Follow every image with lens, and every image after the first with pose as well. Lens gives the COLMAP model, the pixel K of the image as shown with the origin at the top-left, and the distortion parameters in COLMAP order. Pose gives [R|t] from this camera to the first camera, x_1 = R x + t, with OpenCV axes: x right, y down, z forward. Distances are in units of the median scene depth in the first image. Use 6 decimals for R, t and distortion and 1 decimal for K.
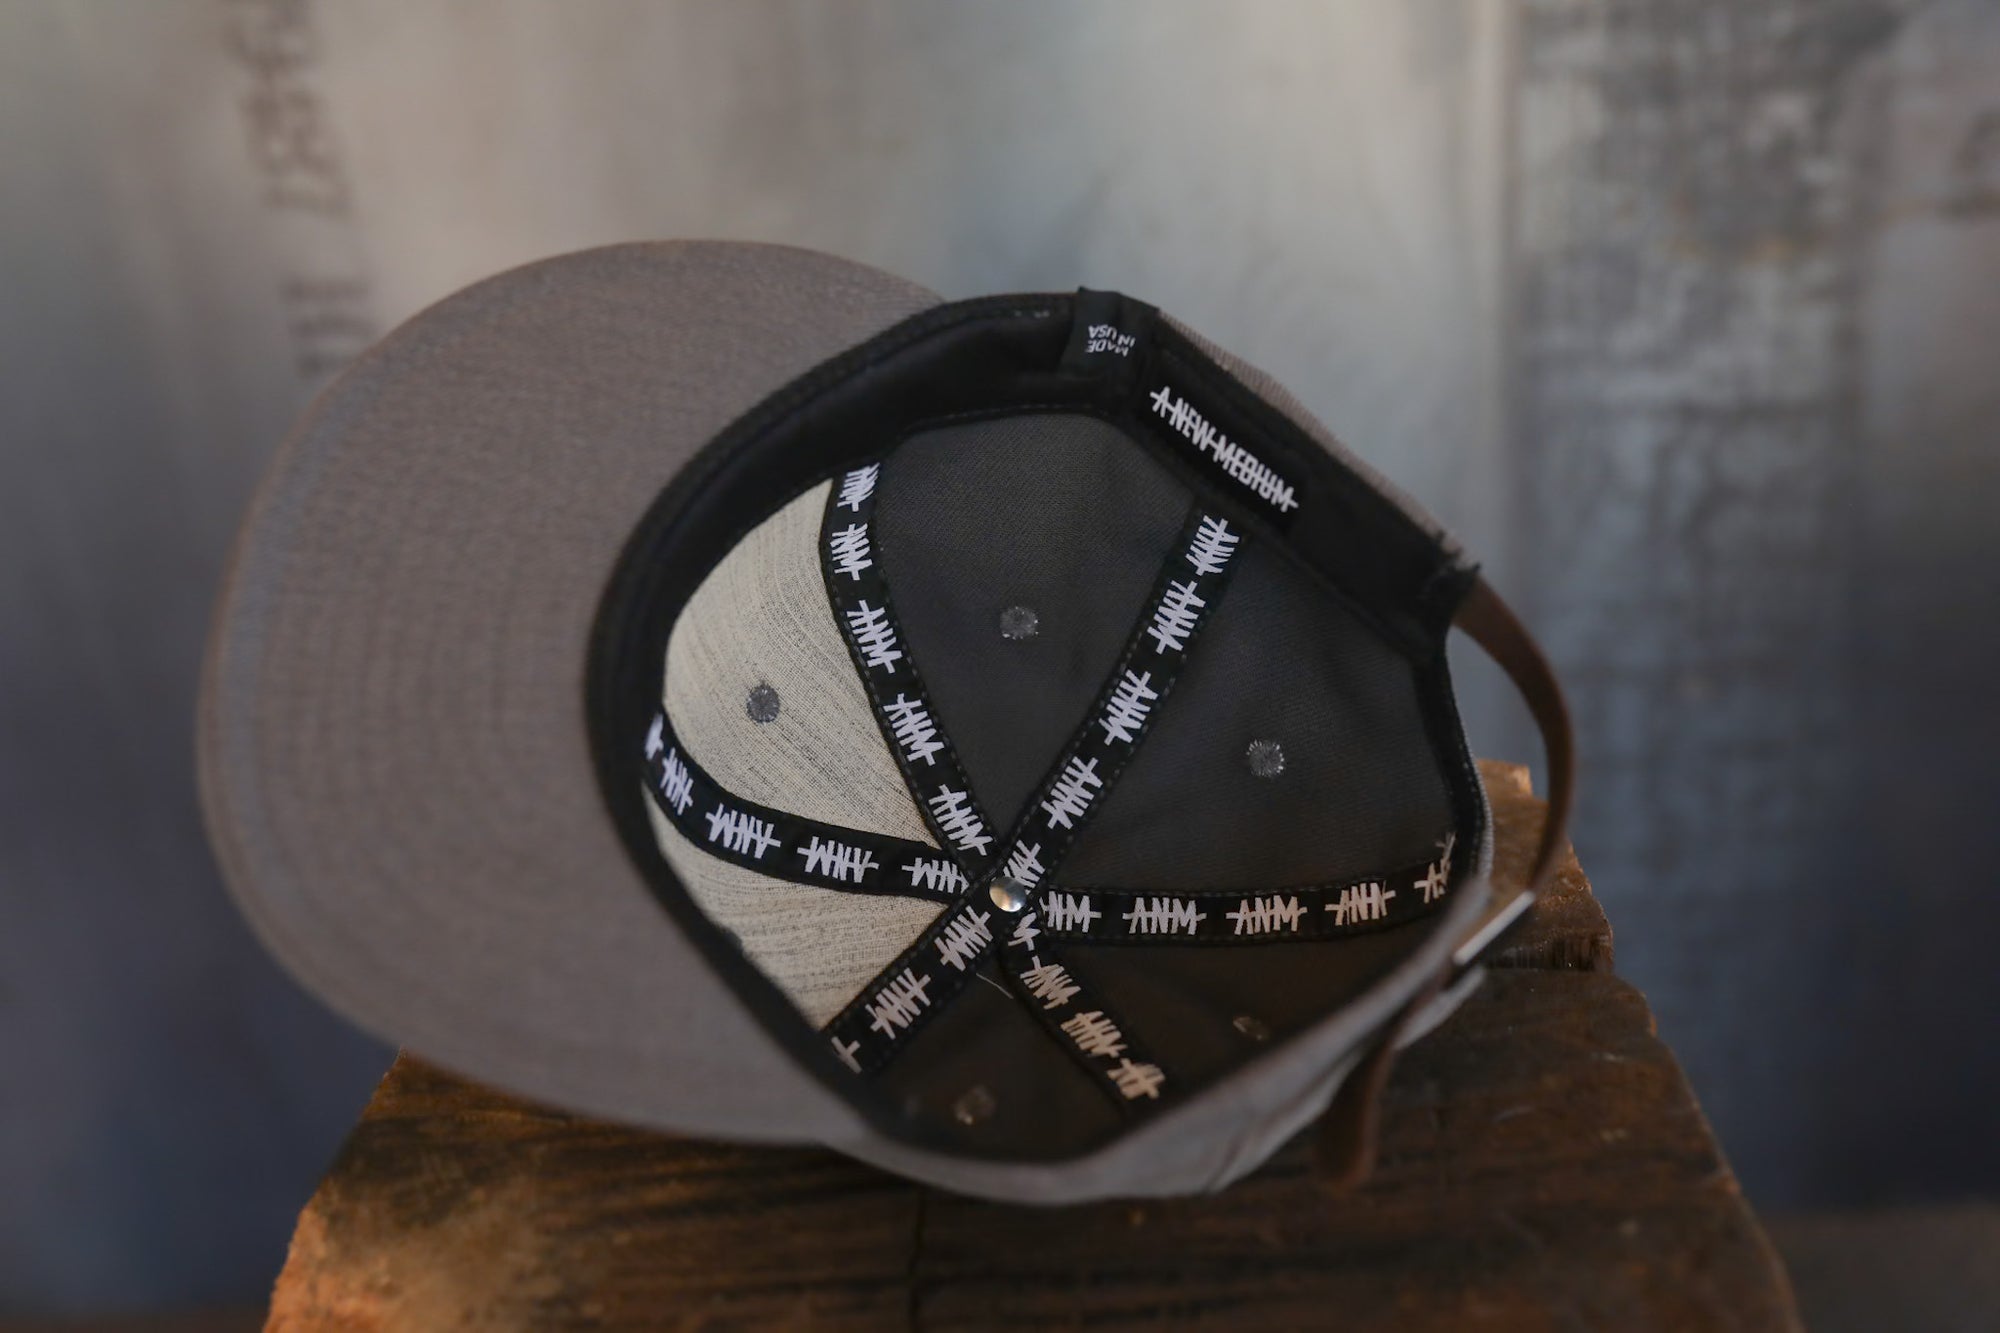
lens RADIAL K [[1958.0, 0, 1000.0], [0, 1958.0, 666.5], [0, 0, 1]] dist [-0.060180, 0.042650]
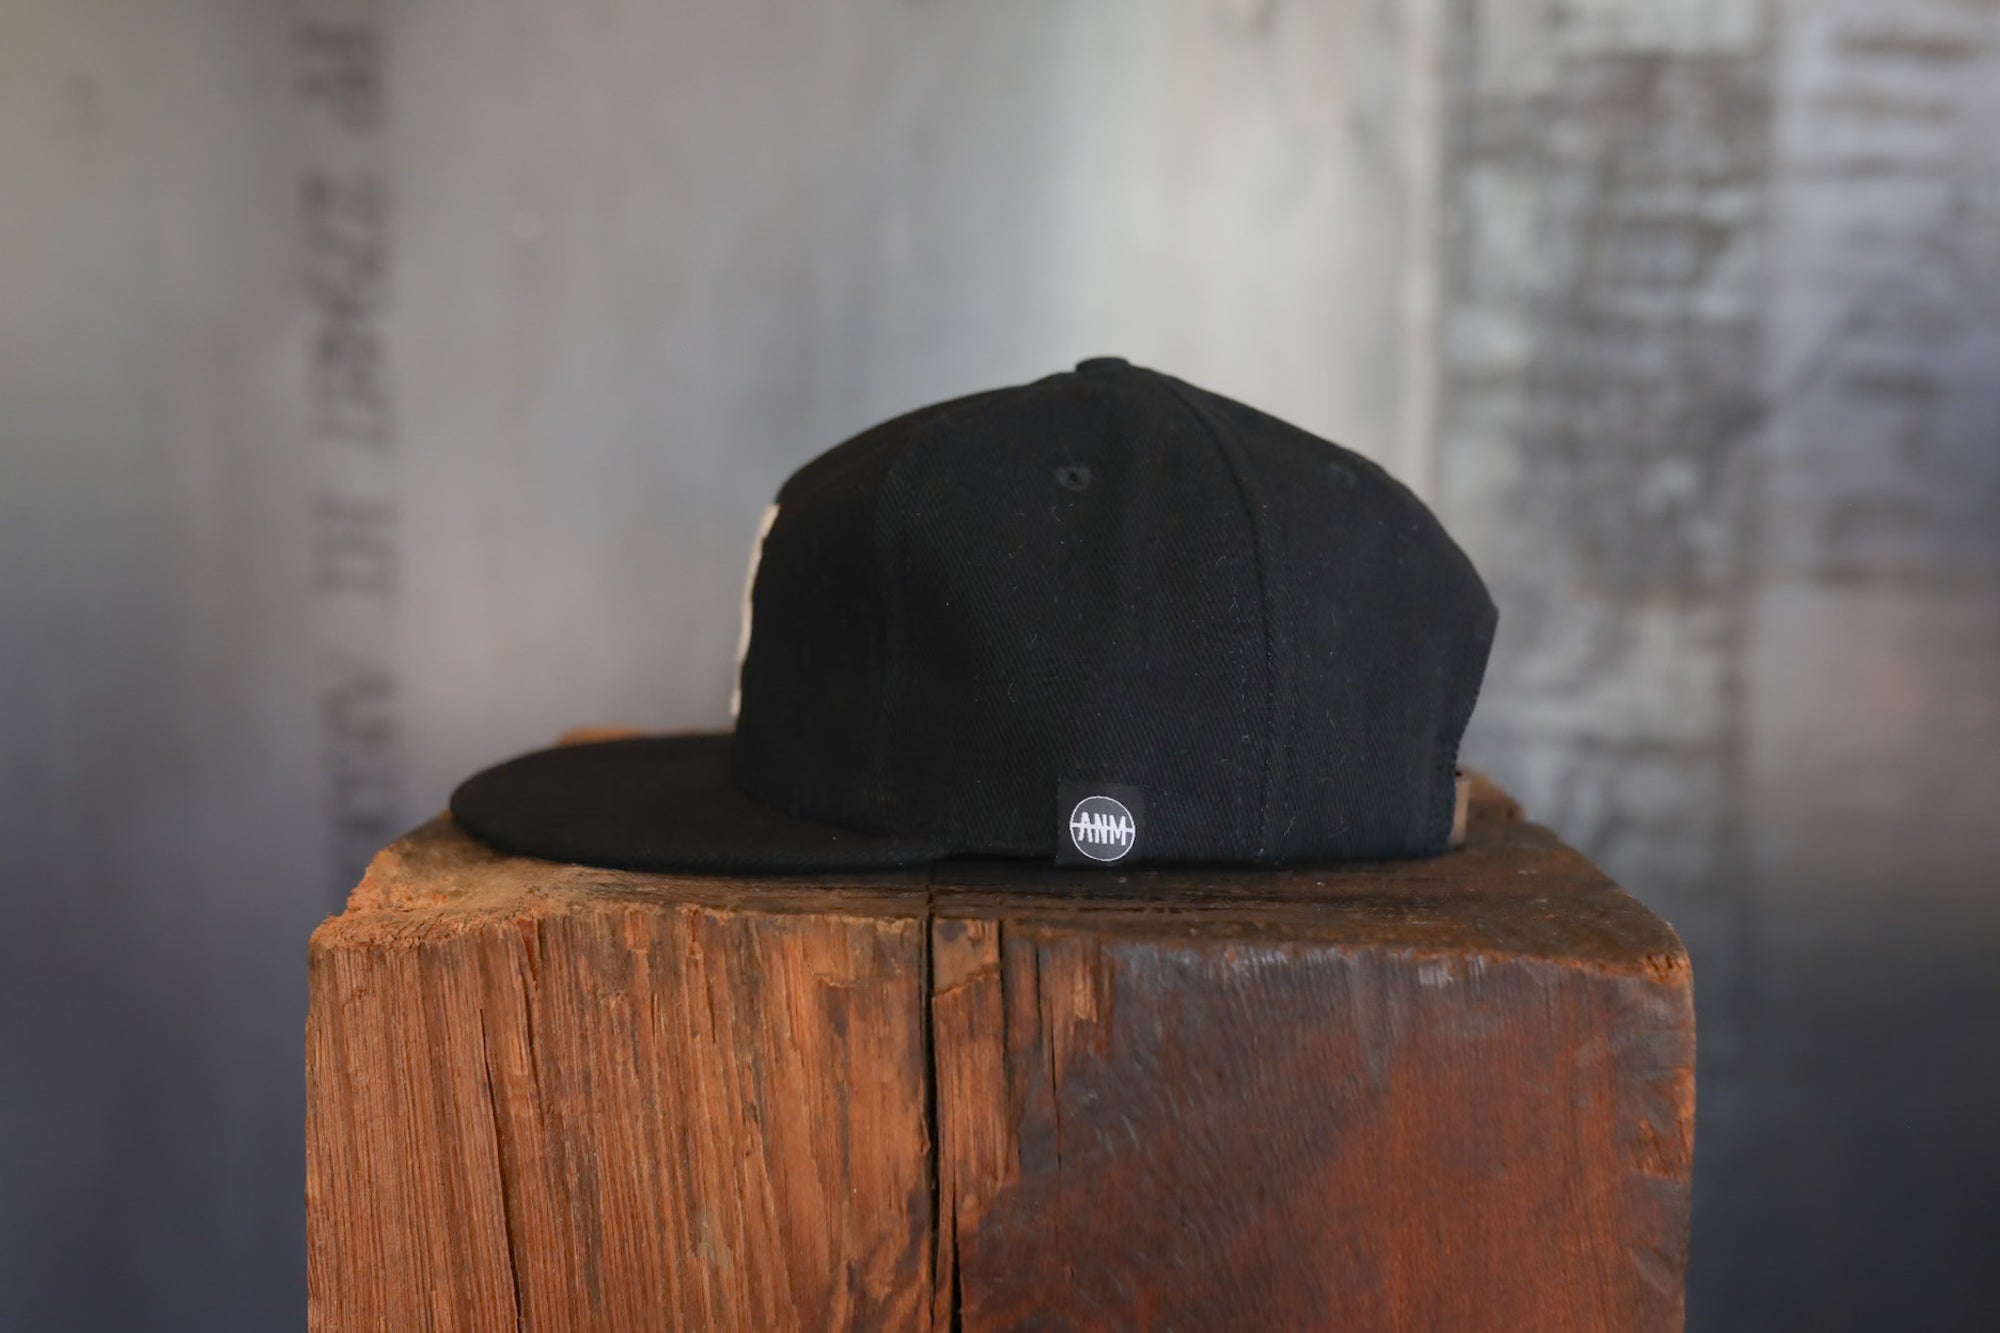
lens RADIAL K [[1968.3, 0, 1000.0], [0, 1968.3, 666.5], [0, 0, 1]] dist [-0.067181, 0.071126]
pose [[0.994686, 0.096886, 0.034818, -0.052382], [-0.083464, 0.956881, -0.278230, 0.473604], [-0.060273, 0.273846, 0.959883, -0.142596]]
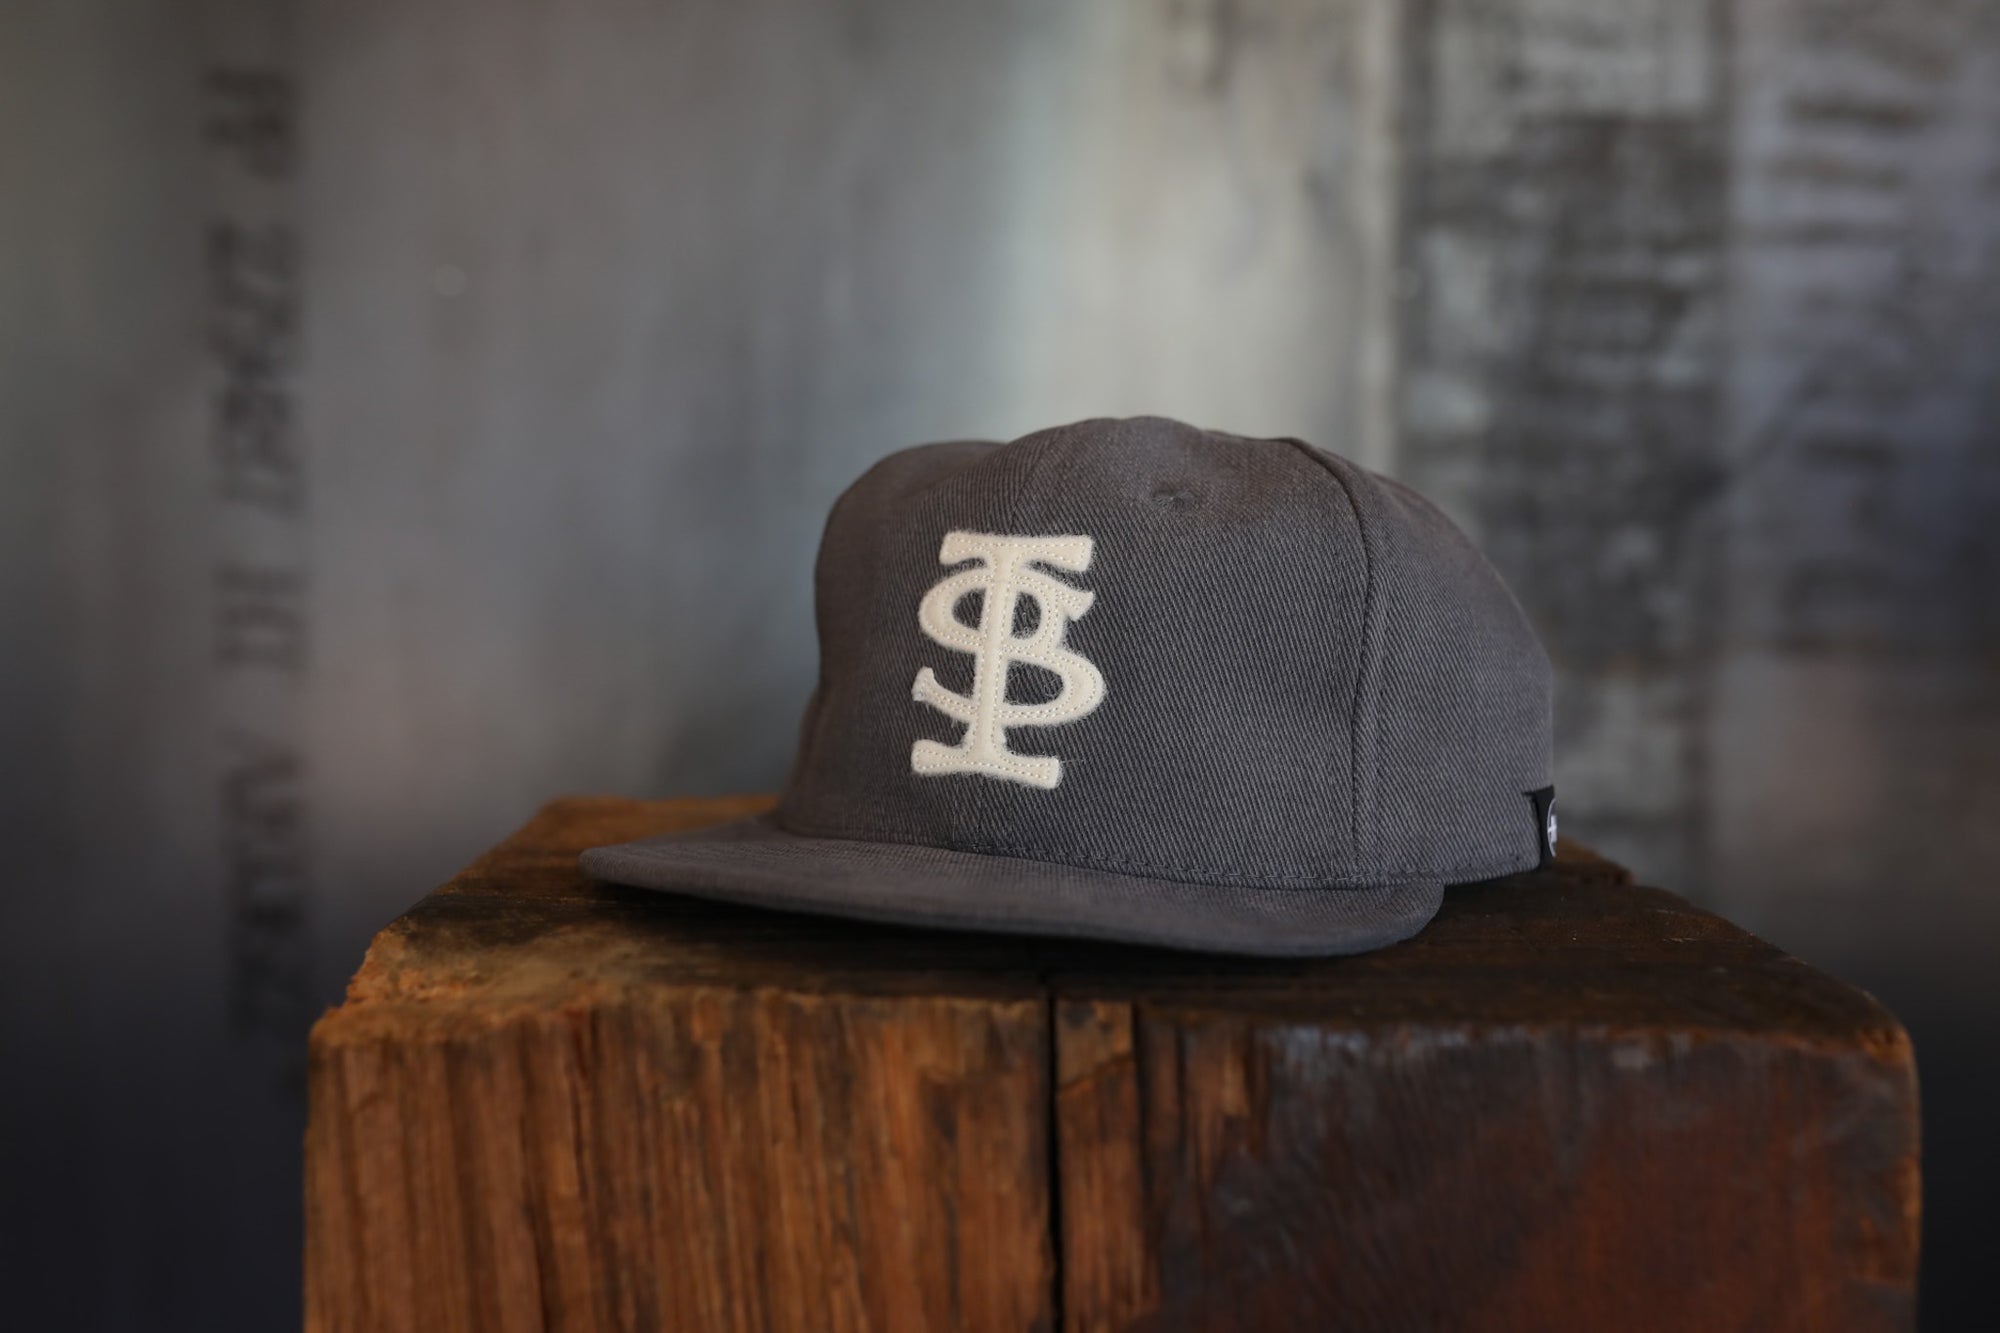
lens RADIAL K [[1968.3, 0, 1000.0], [0, 1968.3, 666.5], [0, 0, 1]] dist [-0.067181, 0.071126]
pose [[0.990853, 0.095513, 0.095327, -0.162278], [-0.059529, 0.943345, -0.326429, 0.464691], [-0.121104, 0.317768, 0.940403, 0.007362]]
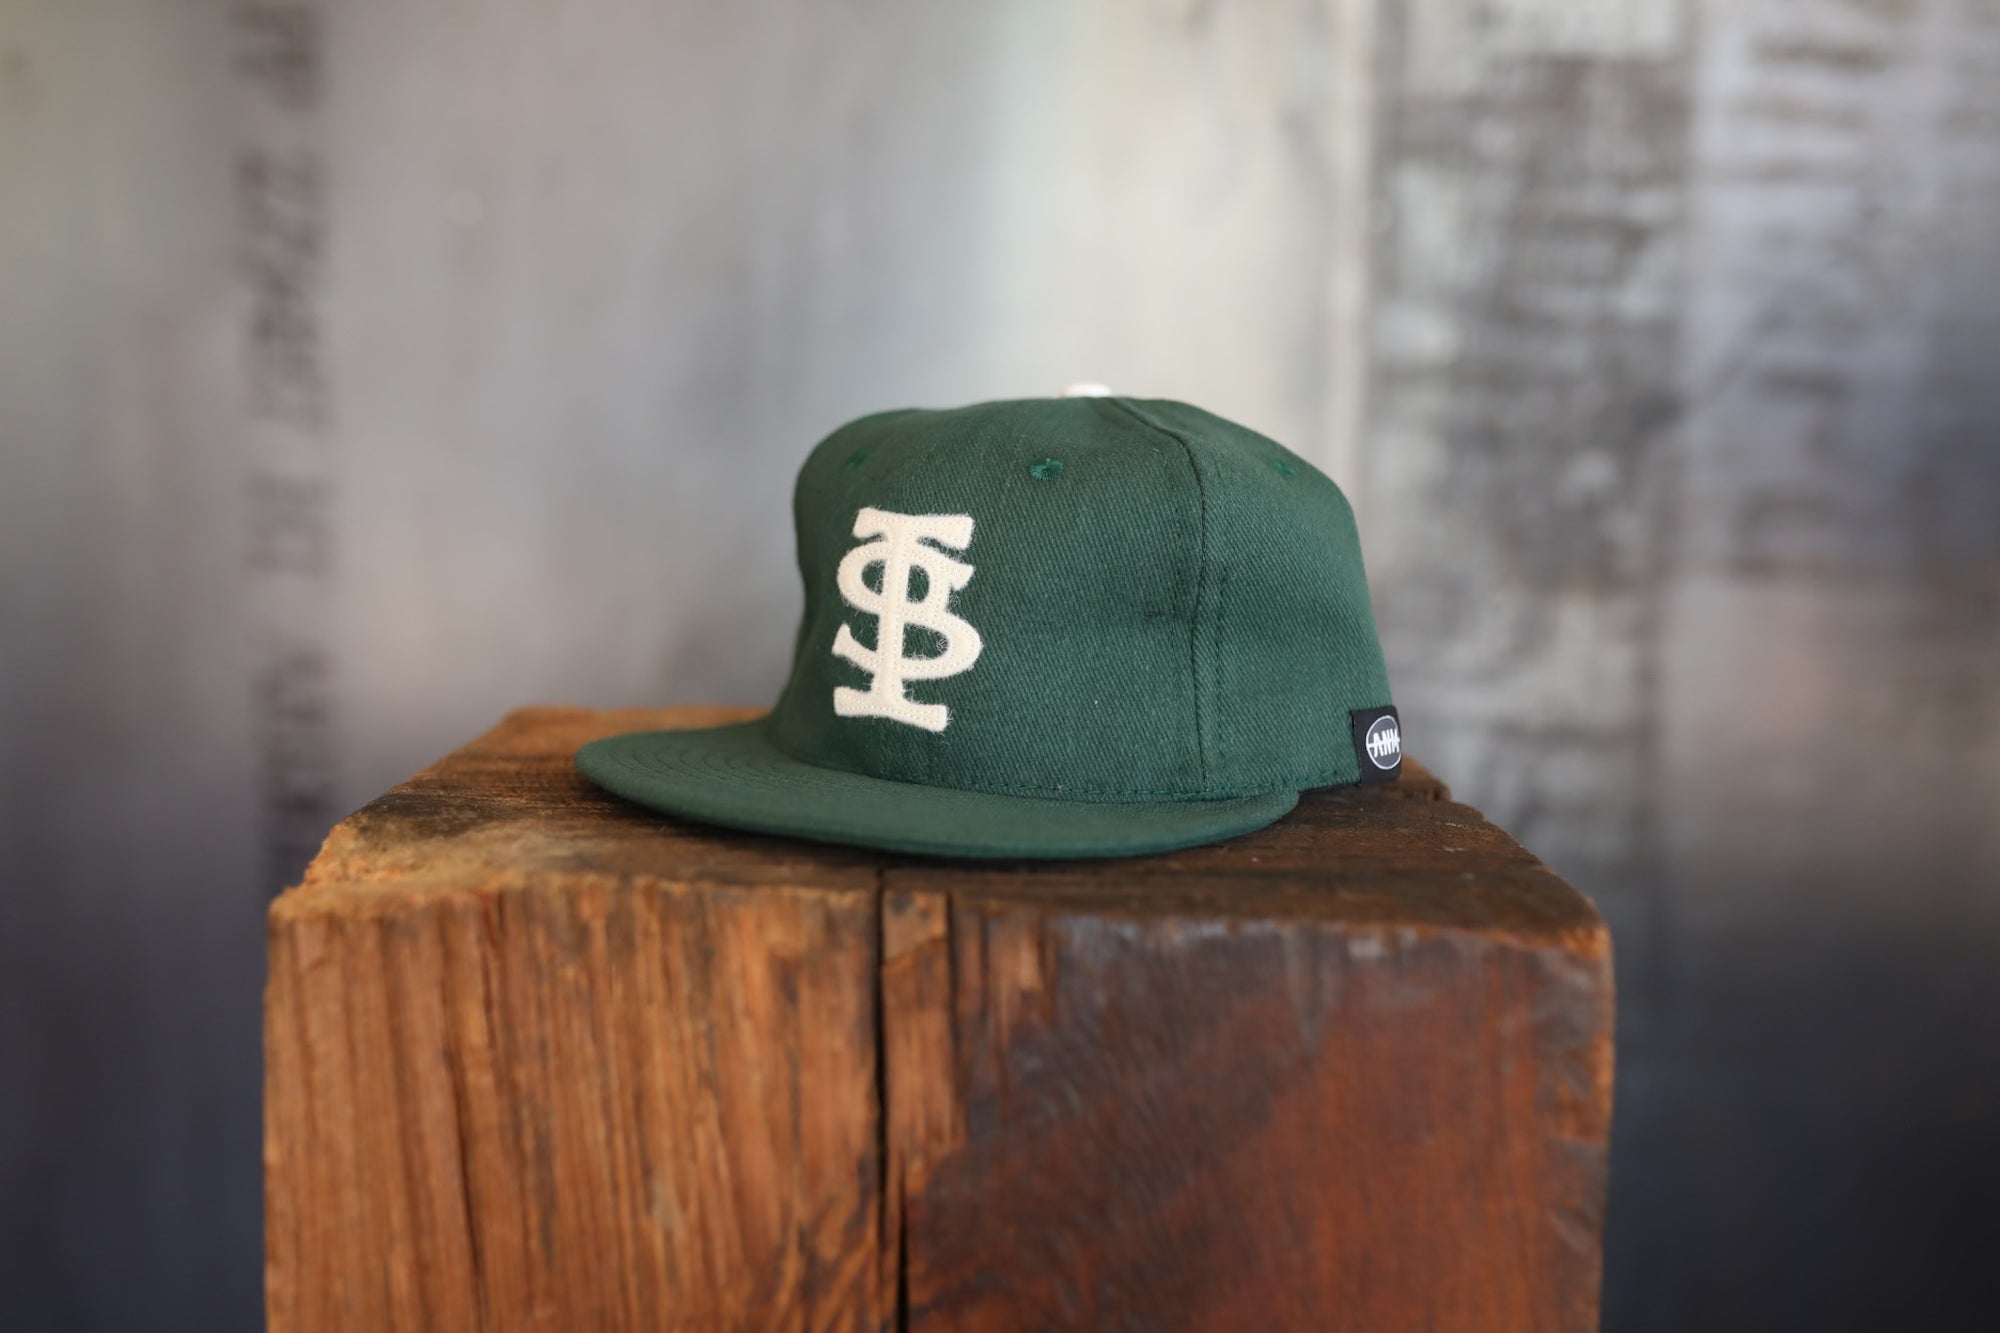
lens RADIAL K [[1958.0, 0, 1000.0], [0, 1958.0, 666.5], [0, 0, 1]] dist [-0.060180, 0.042650]
pose [[0.991883, 0.103663, 0.073634, -0.066318], [-0.079794, 0.958331, -0.274289, 0.484663], [-0.098999, 0.266187, 0.958824, -0.167516]]
